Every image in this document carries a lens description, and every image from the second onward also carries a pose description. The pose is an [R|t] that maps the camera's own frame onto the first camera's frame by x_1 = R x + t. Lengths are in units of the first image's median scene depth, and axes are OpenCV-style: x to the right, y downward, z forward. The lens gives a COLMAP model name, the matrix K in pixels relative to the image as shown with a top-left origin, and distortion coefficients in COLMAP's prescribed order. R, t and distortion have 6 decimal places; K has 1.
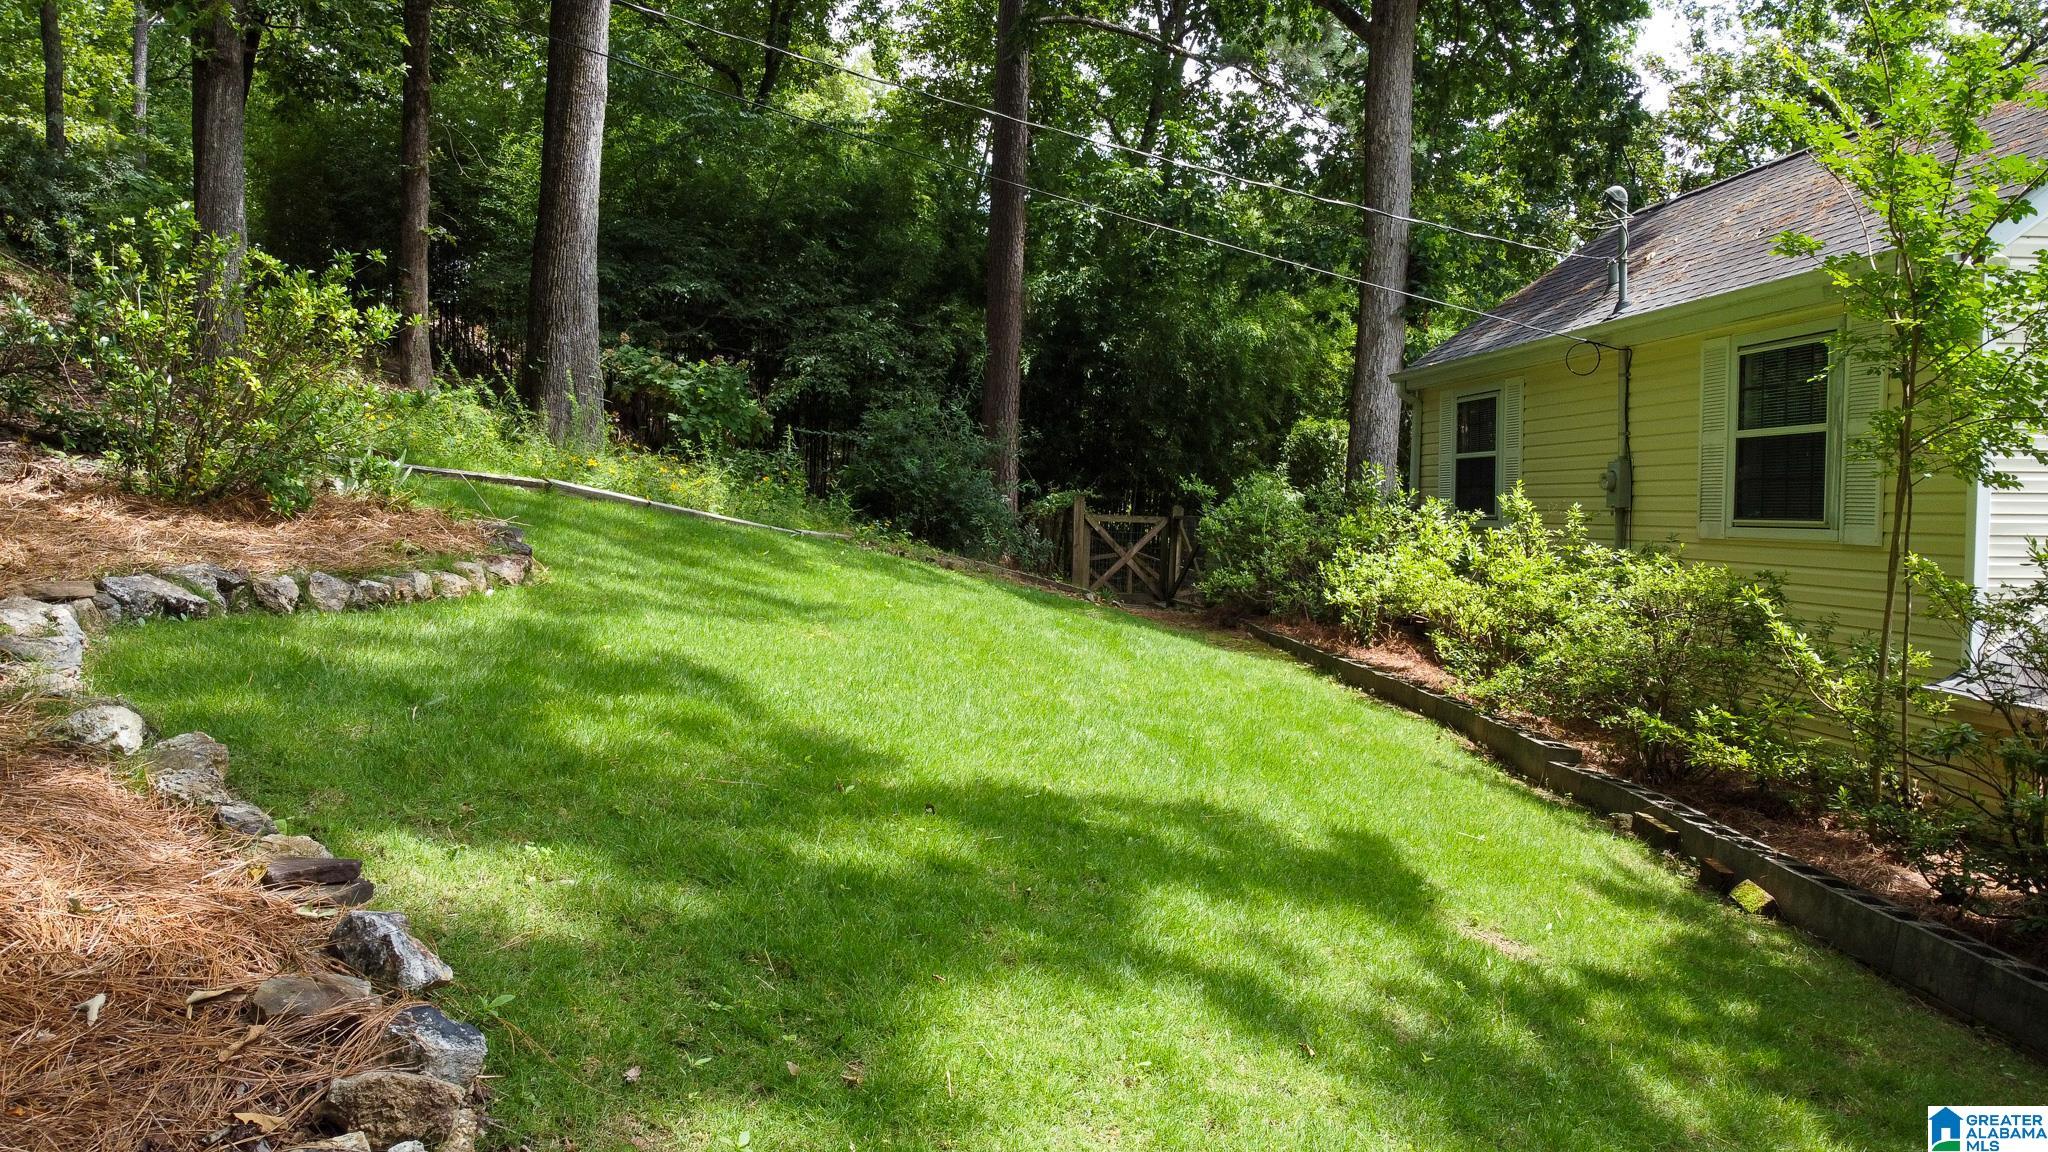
lens RADIAL K [[1581.8, 0, 1016.4], [0, 1581.8, 581.7], [0, 0, 1]] dist [-0.011278, 0.012253]
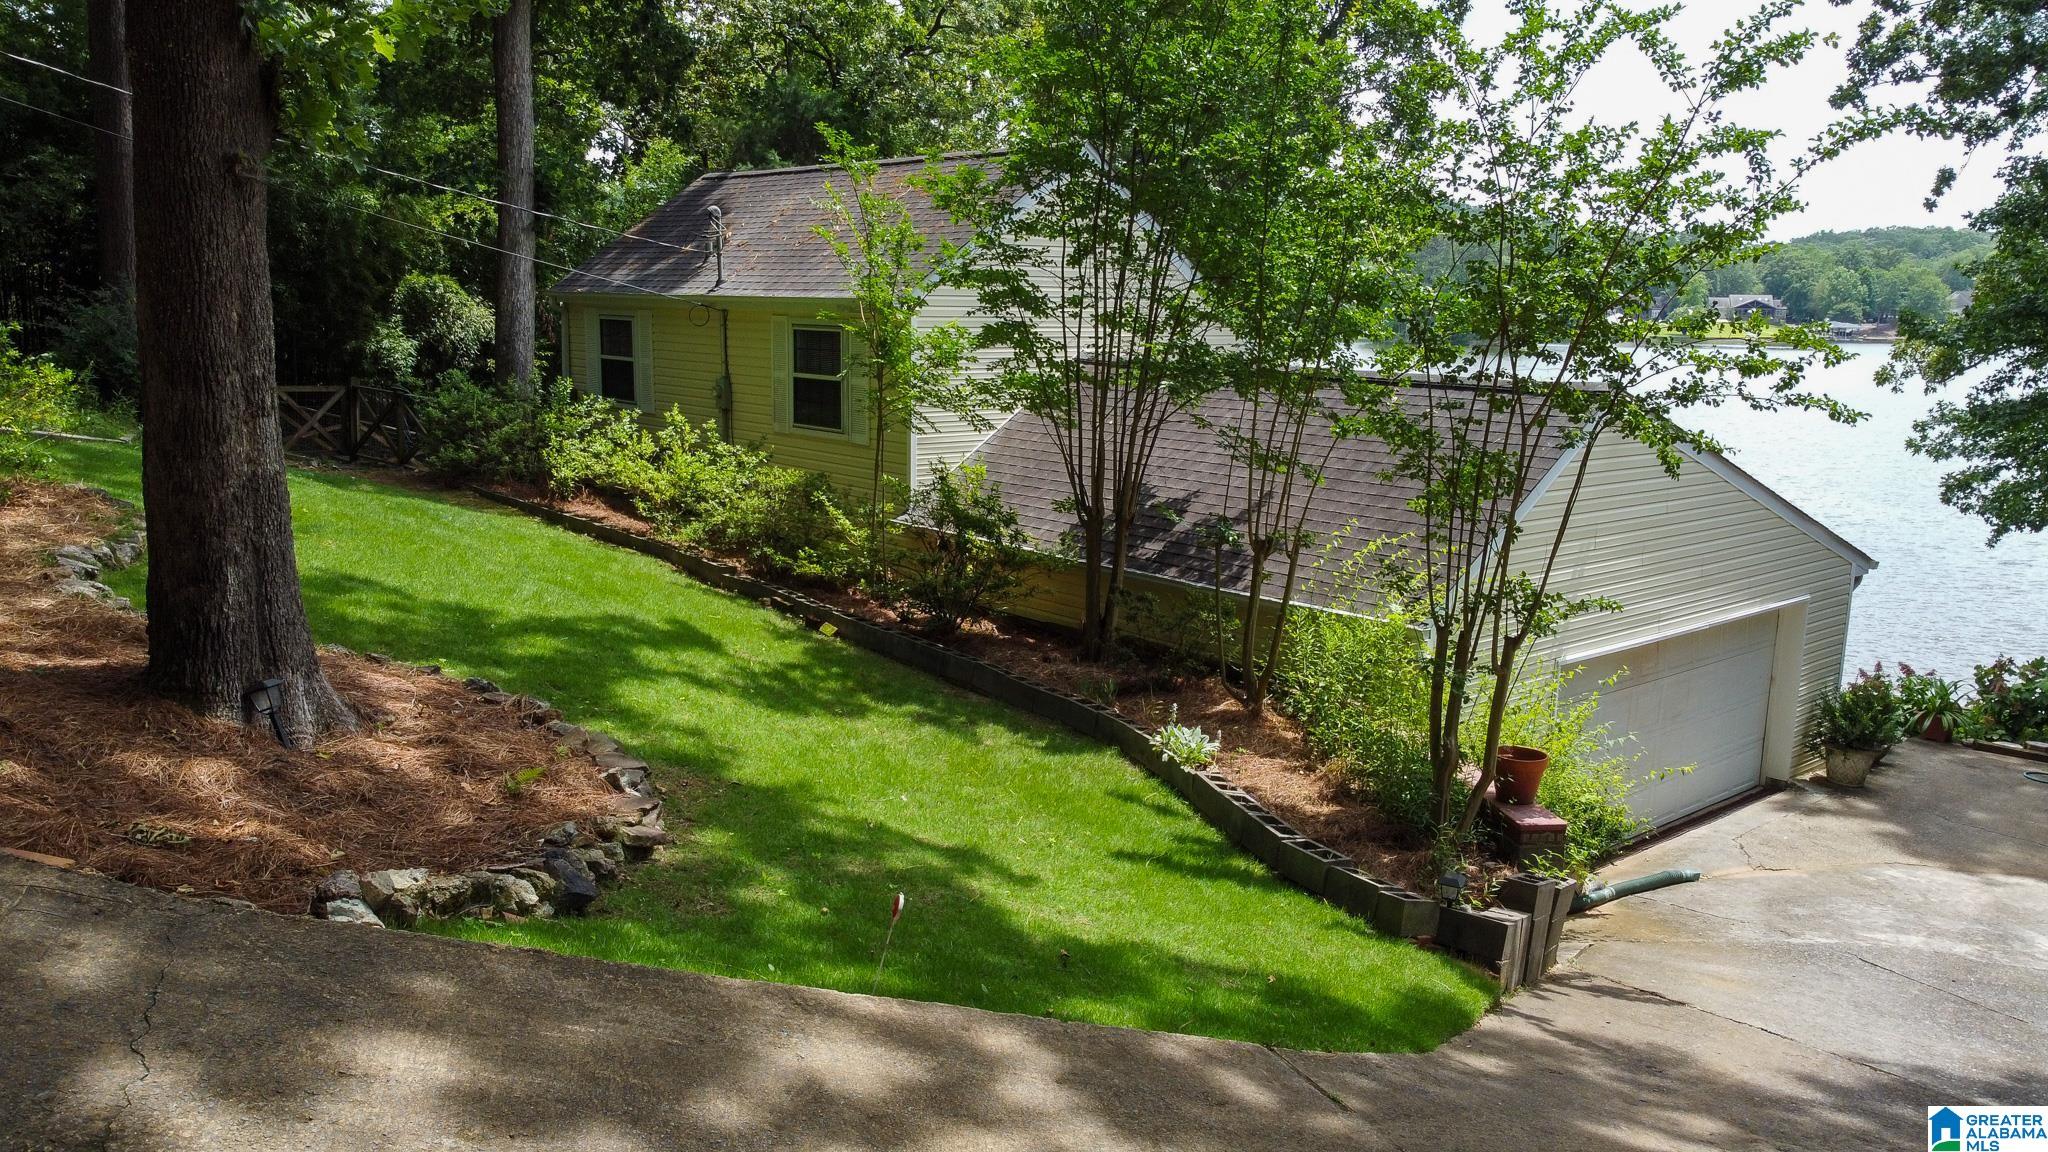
lens RADIAL K [[1581.8, 0, 1023.4], [0, 1581.8, 582.4], [0, 0, 1]] dist [-0.011278, 0.012253]
pose [[0.820666, -0.095772, 0.563325, -0.345581], [0.016540, 0.989422, 0.144117, -0.114051], [-0.571168, -0.108955, 0.813570, -0.599857]]
